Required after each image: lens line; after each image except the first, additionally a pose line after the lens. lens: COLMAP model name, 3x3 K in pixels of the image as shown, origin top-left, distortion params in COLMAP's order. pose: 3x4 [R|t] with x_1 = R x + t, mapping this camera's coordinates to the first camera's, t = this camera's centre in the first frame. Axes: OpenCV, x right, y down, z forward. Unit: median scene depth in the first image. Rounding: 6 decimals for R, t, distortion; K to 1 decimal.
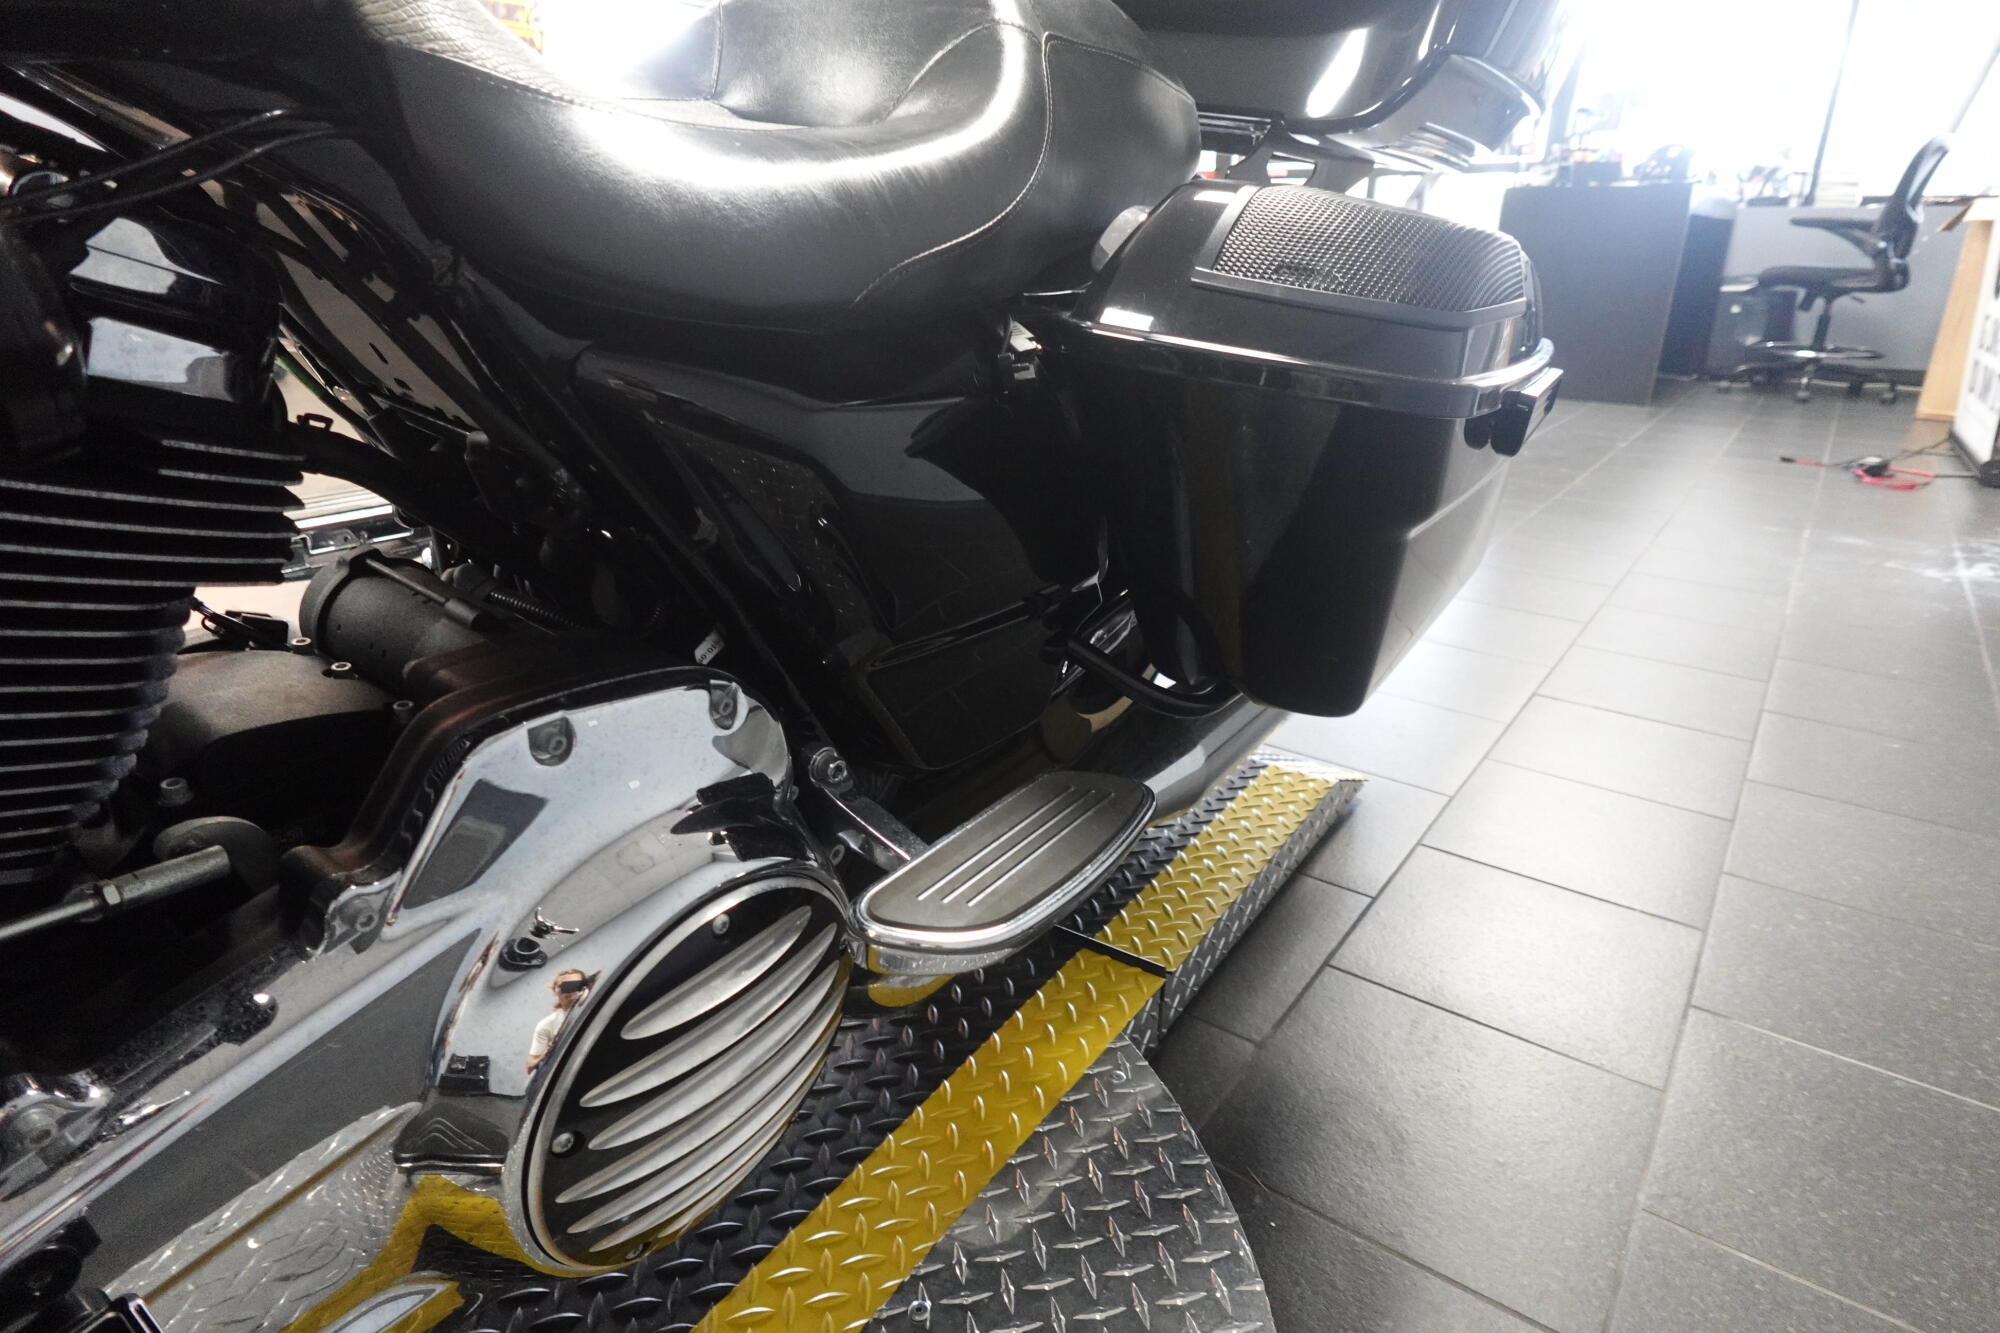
lens RADIAL K [[1138.1, 0, 1010.7], [0, 1138.1, 668.3], [0, 0, 1]] dist [0.006626, -0.004474]
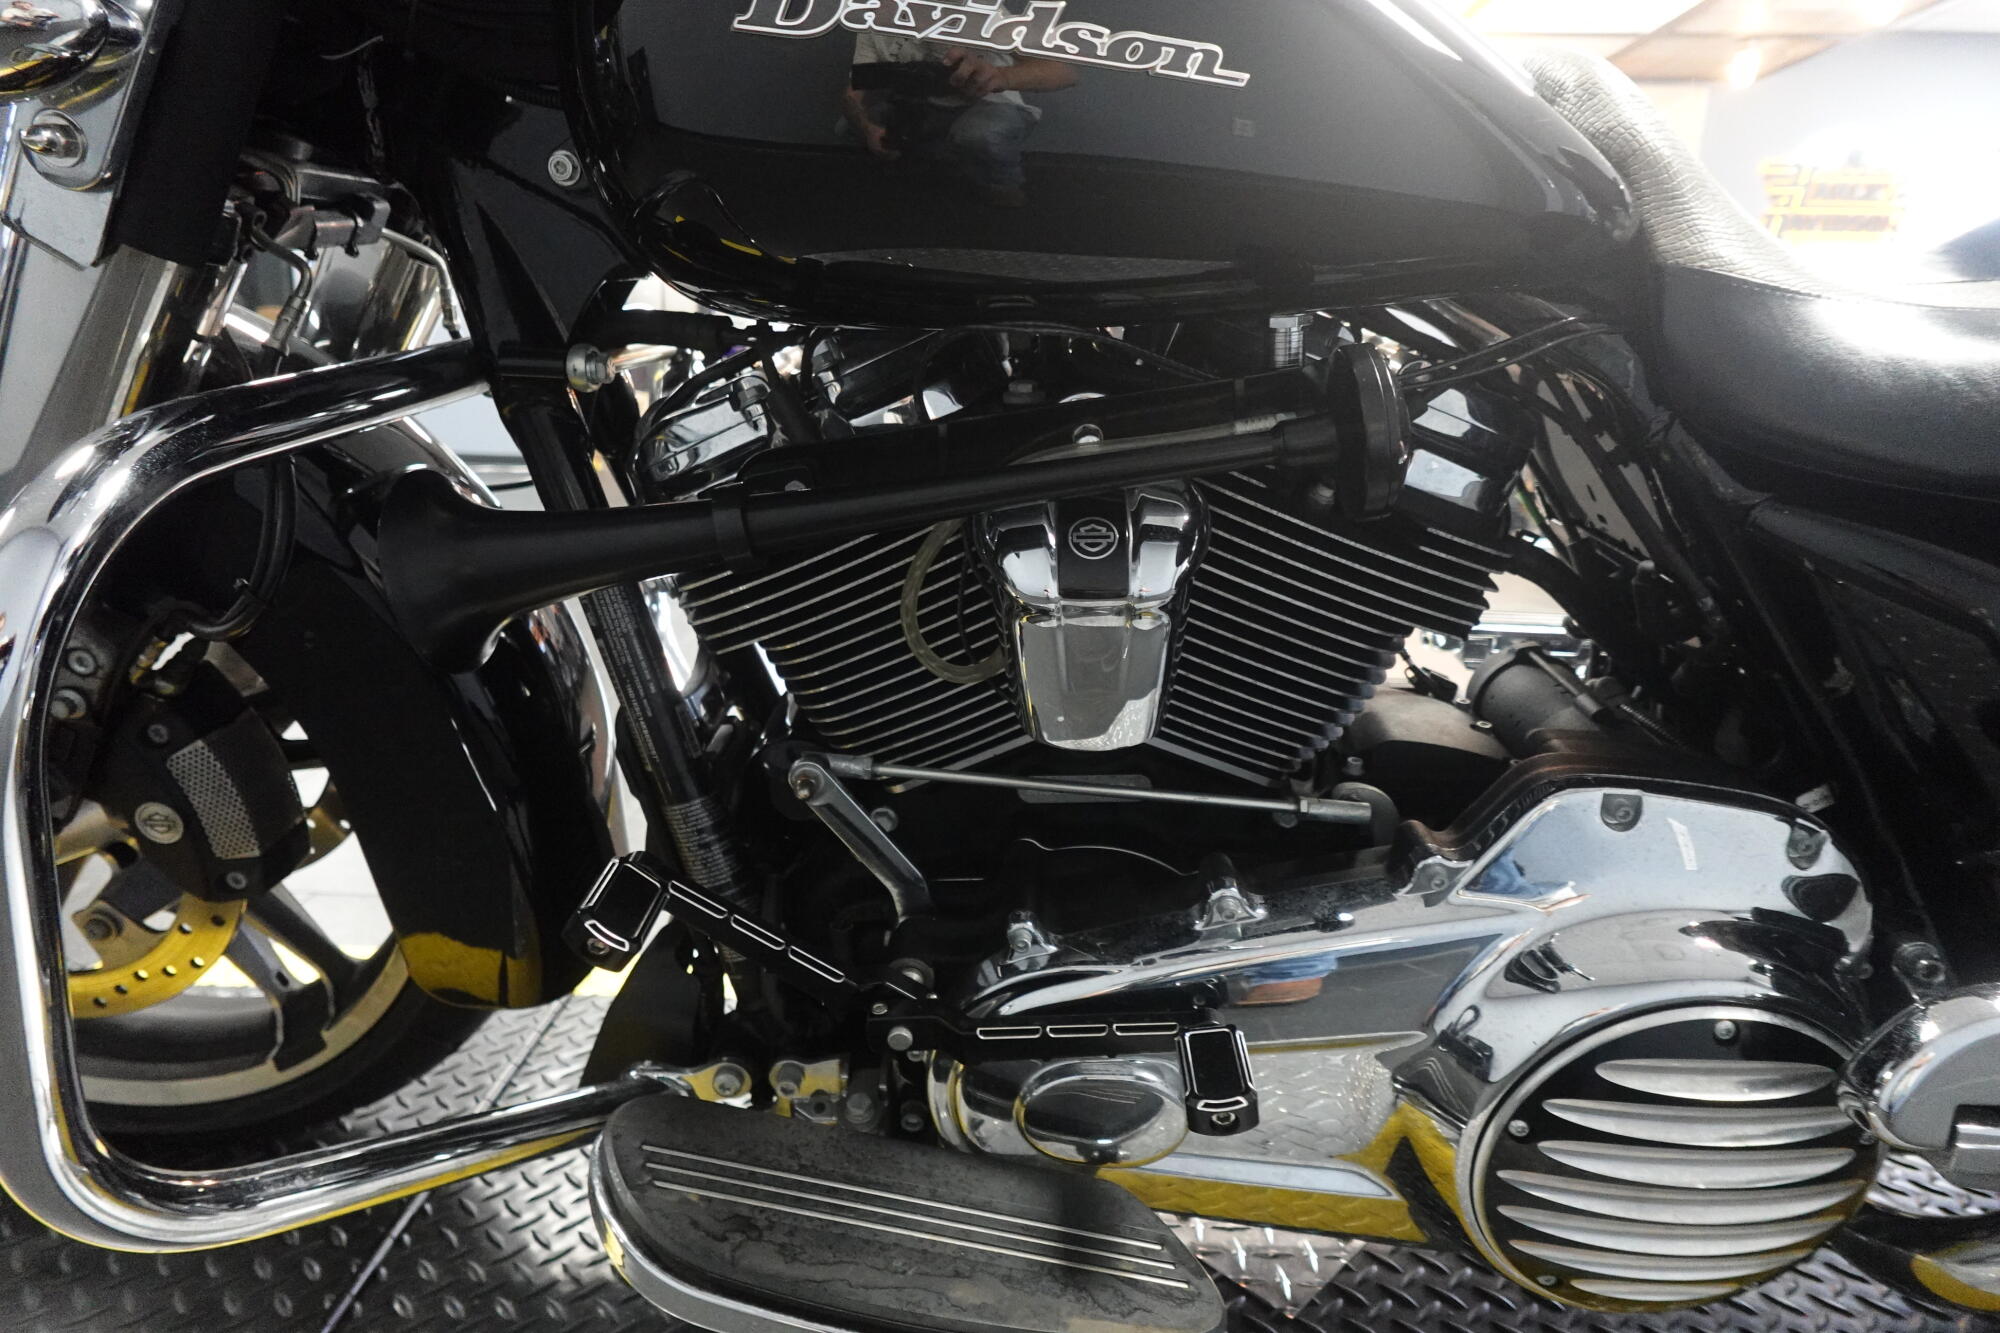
lens RADIAL K [[1138.1, 0, 1003.0], [0, 1138.1, 671.5], [0, 0, 1]] dist [0.006626, -0.004474]
pose [[0.551007, 0.204753, -0.808992, 0.173868], [-0.316377, 0.948316, 0.024530, 0.100738], [0.772203, 0.242430, 0.587308, -0.231992]]
